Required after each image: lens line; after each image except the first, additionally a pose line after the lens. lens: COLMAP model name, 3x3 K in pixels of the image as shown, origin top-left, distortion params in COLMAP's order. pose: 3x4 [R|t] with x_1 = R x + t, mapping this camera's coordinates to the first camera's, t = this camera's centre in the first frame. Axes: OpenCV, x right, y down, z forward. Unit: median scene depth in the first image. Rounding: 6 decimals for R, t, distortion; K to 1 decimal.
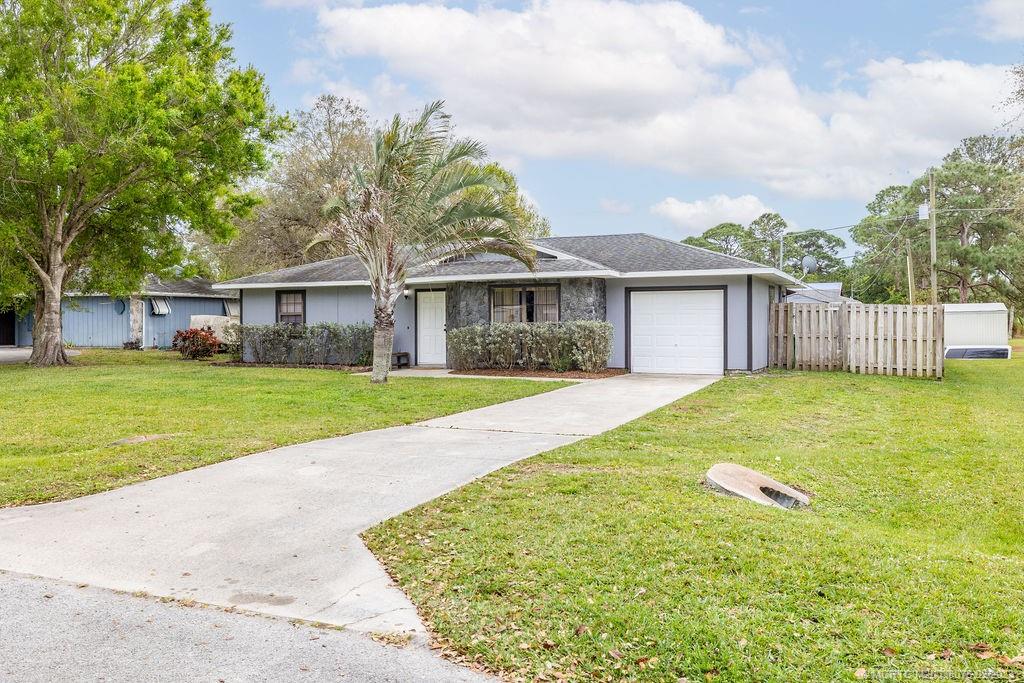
lens RADIAL K [[839.4, 0, 512.0], [0, 839.4, 341.5], [0, 0, 1]] dist [0.002584, -0.005179]
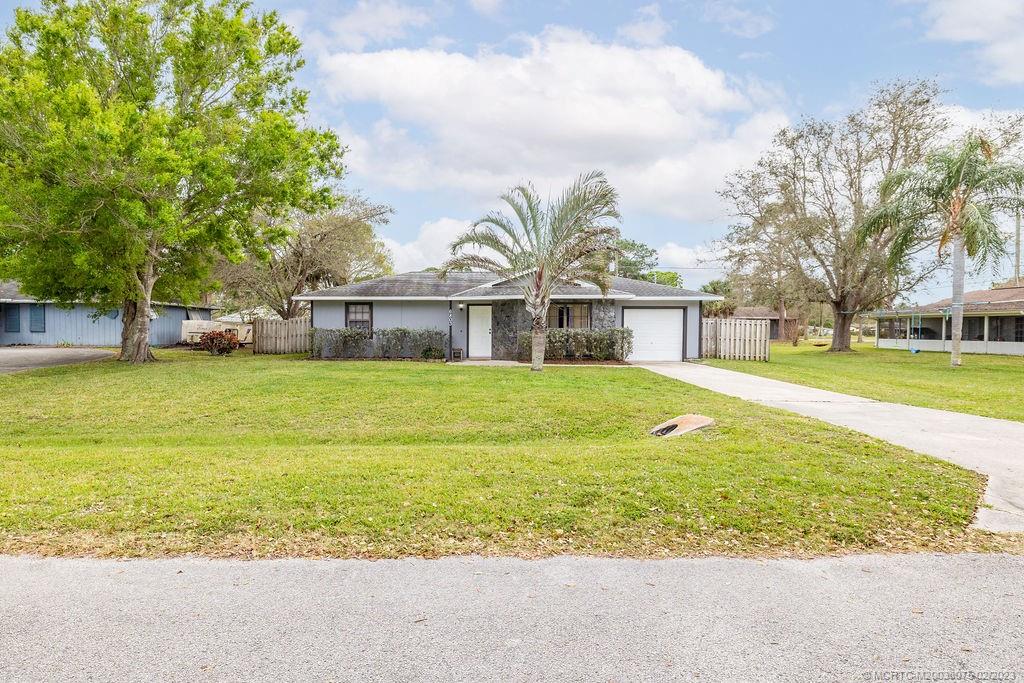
lens RADIAL K [[539.5, 0, 453.5], [0, 539.5, 342.4], [0, 0, 1]] dist [-0.003193, -0.000948]
pose [[0.926568, -0.001510, 0.376123, -0.516666], [0.000956, 0.999998, 0.001661, 0.000981], [-0.376125, -0.001180, 0.926568, 0.179689]]
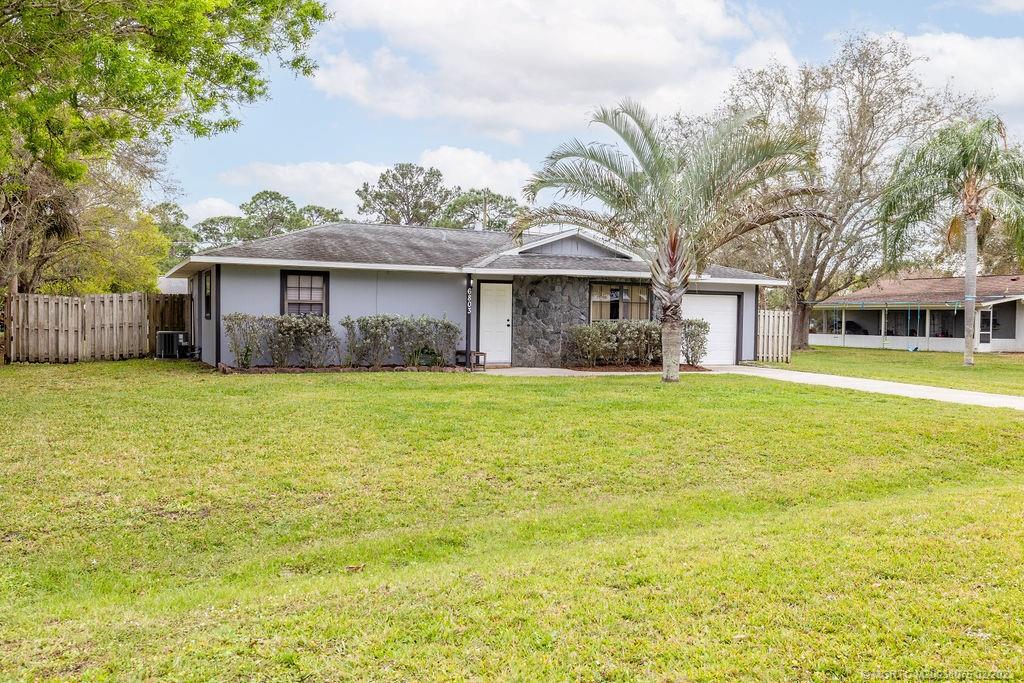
lens RADIAL K [[839.4, 0, 512.0], [0, 839.4, 341.5], [0, 0, 1]] dist [0.002584, -0.005179]
pose [[0.642669, -0.005630, 0.766123, -0.843255], [0.000085, 0.999974, 0.007277, -0.002895], [-0.766144, -0.004612, 0.642652, 0.424649]]
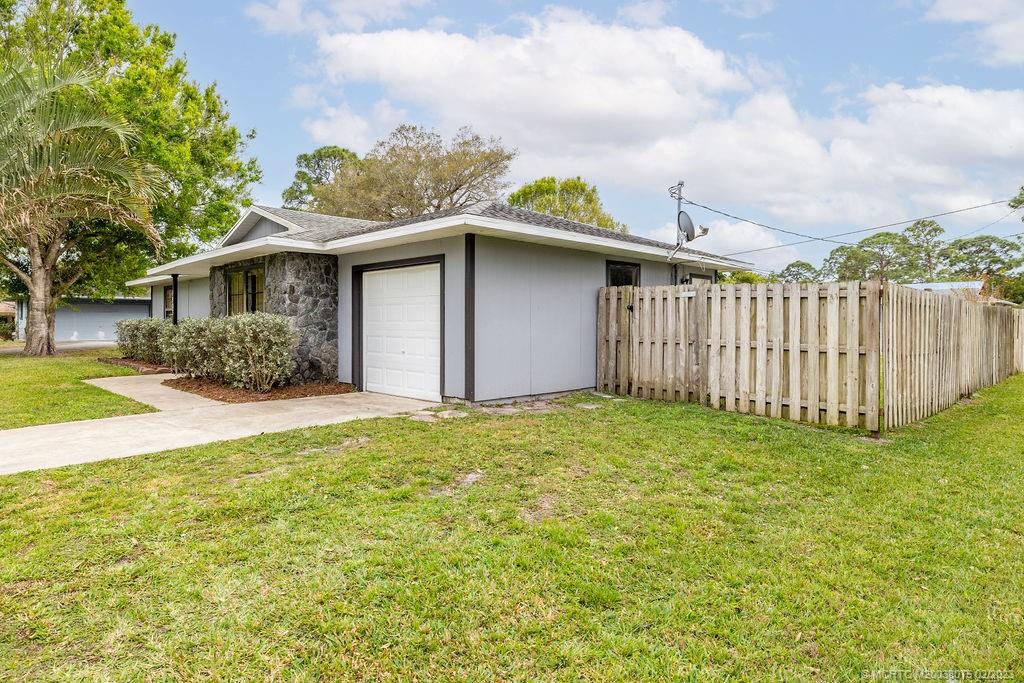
lens RADIAL K [[591.3, 0, 512.1], [0, 591.3, 322.1], [0, 0, 1]] dist [0.003614, 0.000393]
pose [[0.935874, 0.002606, -0.352325, 0.414131], [-0.010779, 0.999716, -0.021237, -0.009746], [0.352170, 0.023672, 0.935637, 0.577529]]
